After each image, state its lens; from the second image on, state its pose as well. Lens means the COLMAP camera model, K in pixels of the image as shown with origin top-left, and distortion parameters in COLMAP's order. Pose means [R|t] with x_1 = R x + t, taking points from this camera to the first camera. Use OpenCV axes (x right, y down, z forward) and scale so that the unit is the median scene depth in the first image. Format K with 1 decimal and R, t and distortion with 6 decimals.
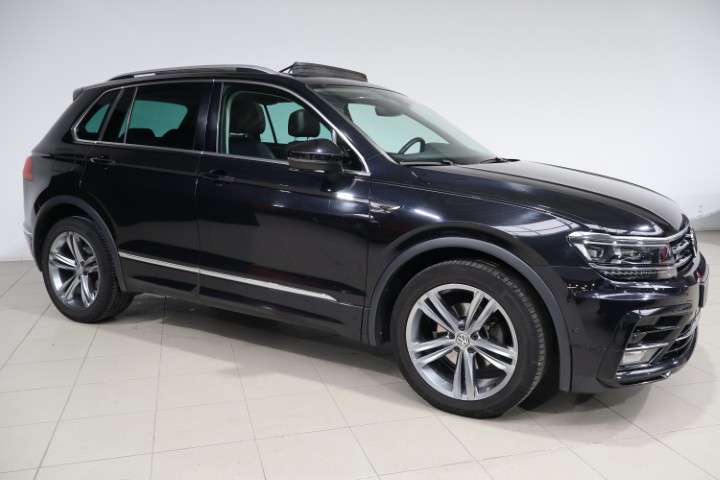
lens RADIAL K [[659.5, 0, 365.1], [0, 659.5, 241.2], [0, 0, 1]] dist [0.052445, 0.000000]
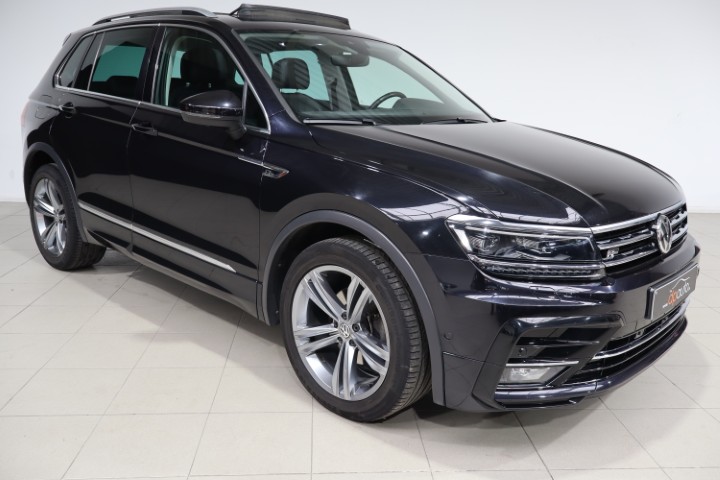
lens RADIAL K [[659.5, 0, 355.7], [0, 659.5, 242.2], [0, 0, 1]] dist [0.052445, 0.000000]
pose [[0.971202, 0.072853, -0.226847, 0.336493], [-0.056697, 0.995422, 0.076946, -0.031319], [0.231414, -0.061869, 0.970886, 0.166720]]
